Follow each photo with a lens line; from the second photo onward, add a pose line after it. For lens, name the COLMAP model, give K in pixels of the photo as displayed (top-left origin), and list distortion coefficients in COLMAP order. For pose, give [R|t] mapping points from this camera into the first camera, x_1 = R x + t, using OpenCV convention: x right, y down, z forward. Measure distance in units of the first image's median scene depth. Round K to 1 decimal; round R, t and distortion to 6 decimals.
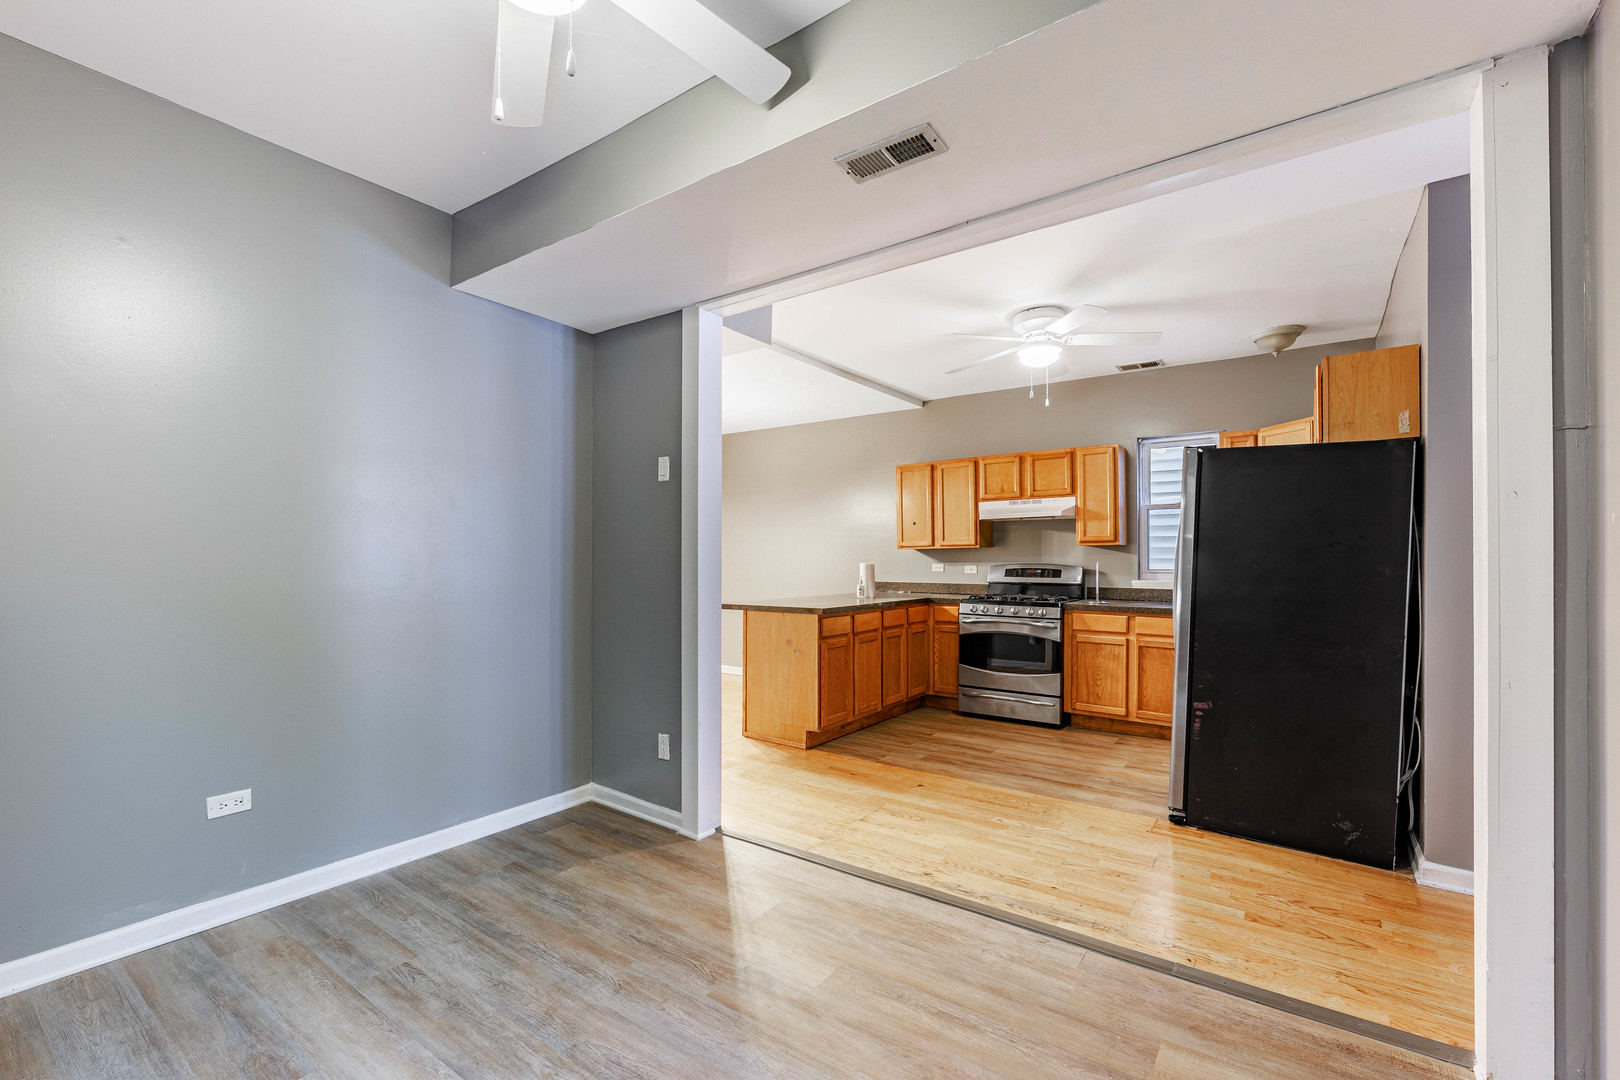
lens RADIAL K [[681.1, 0, 773.0], [0, 681.1, 556.8], [0, 0, 1]] dist [0.000216, -0.000279]
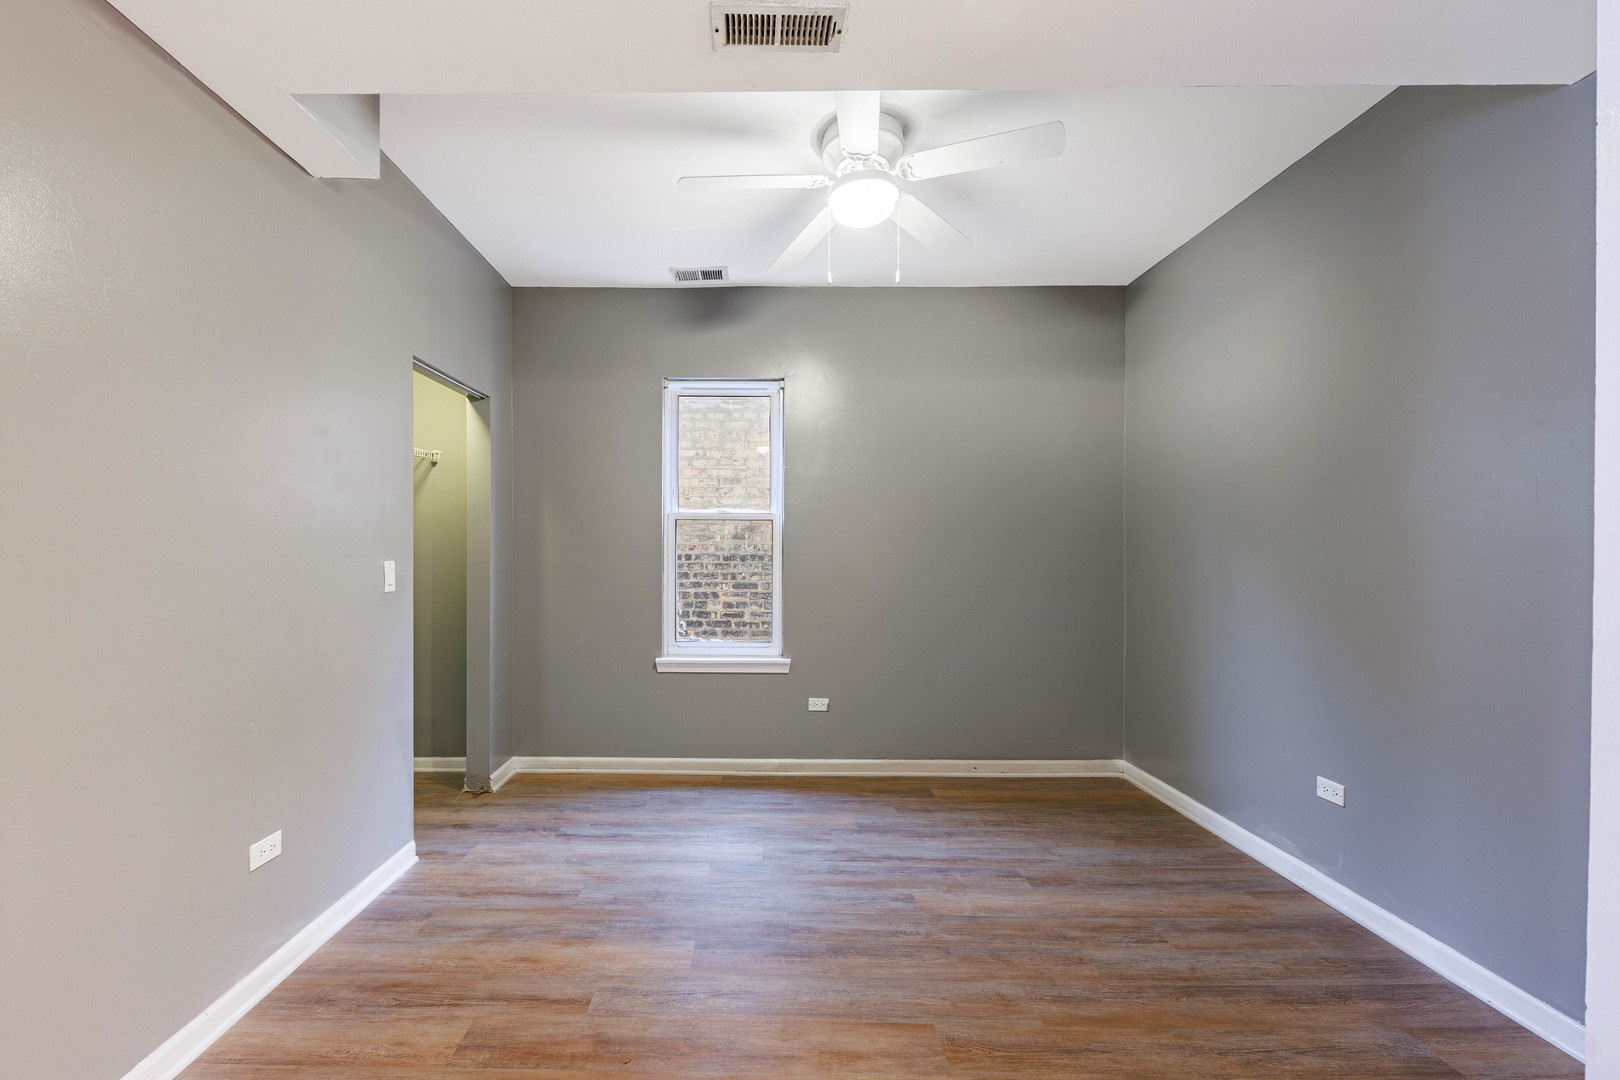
lens RADIAL K [[675.2, 0, 748.2], [0, 675.2, 558.7], [0, 0, 1]] dist [0.000826, -0.000164]
pose [[-0.792630, 0.000319, -0.609702, 0.284984], [0.000205, 1.000000, 0.000257, 0.003740], [0.609703, 0.000079, -0.792630, 0.676809]]
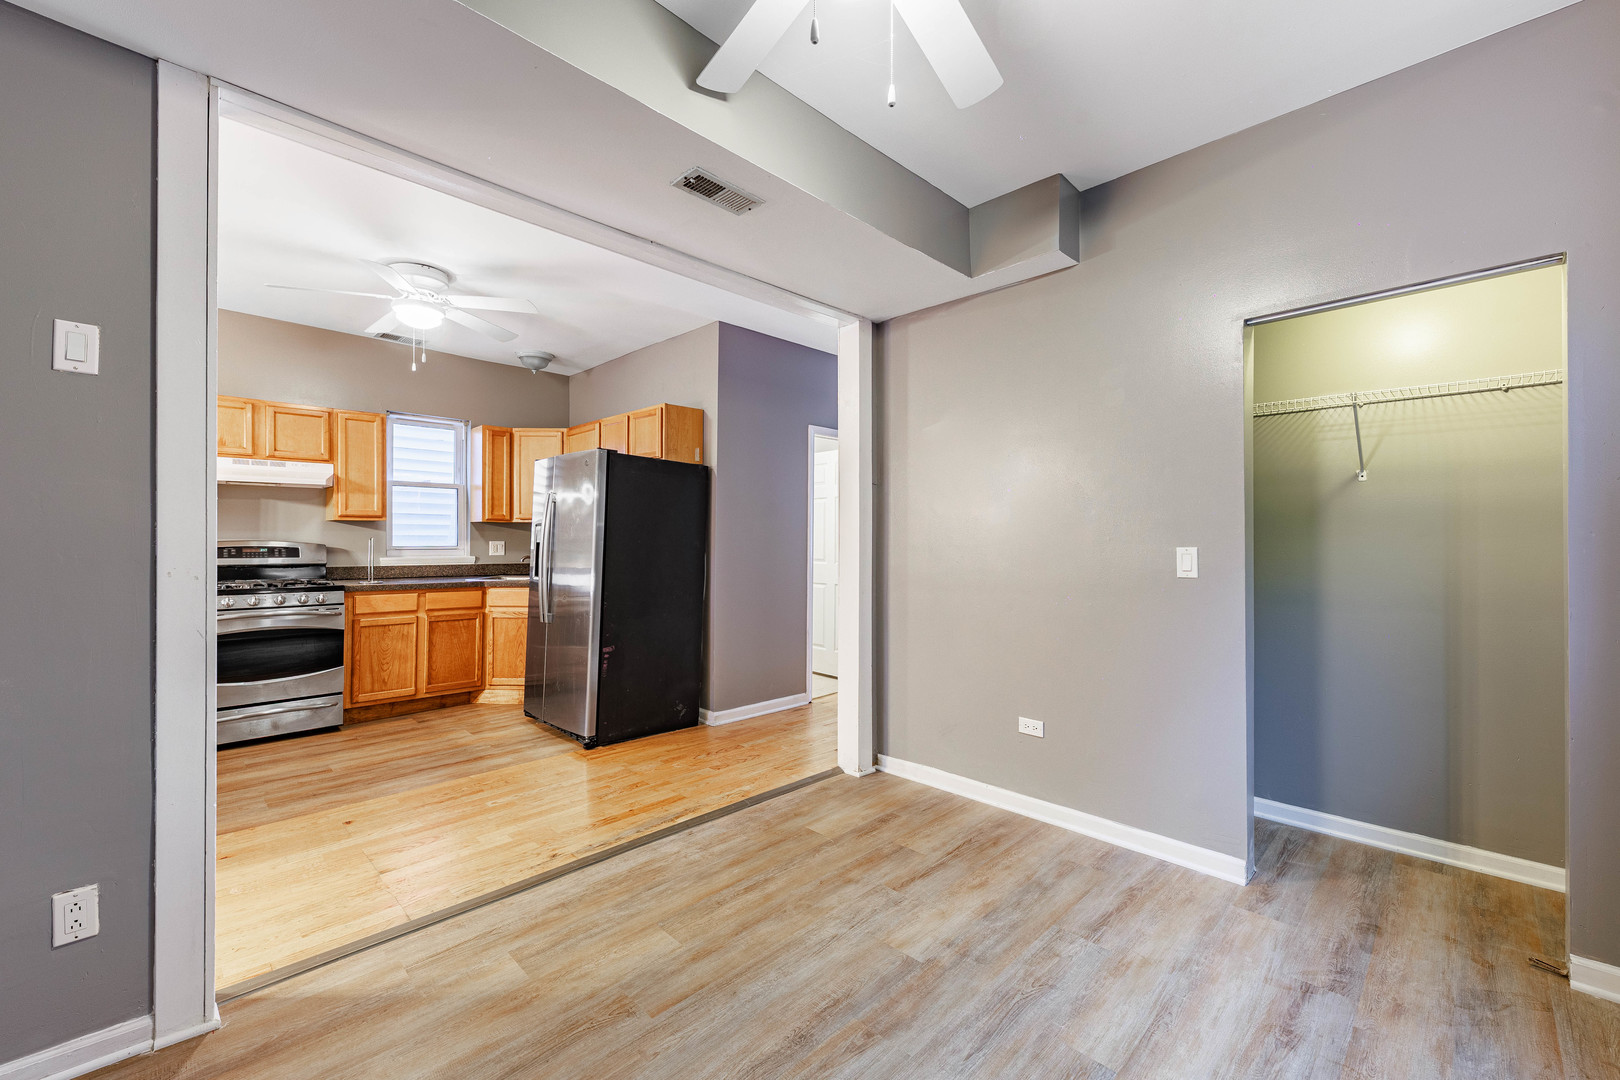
lens RADIAL K [[701.5, 0, 837.6], [0, 701.5, 538.4], [0, 0, 1]] dist [0.010587, -0.000238]
pose [[0.094642, 0.001669, 0.995510, -0.432807], [-0.008801, 0.999961, -0.000840, 0.002554], [-0.995472, -0.008682, 0.094653, 0.288572]]
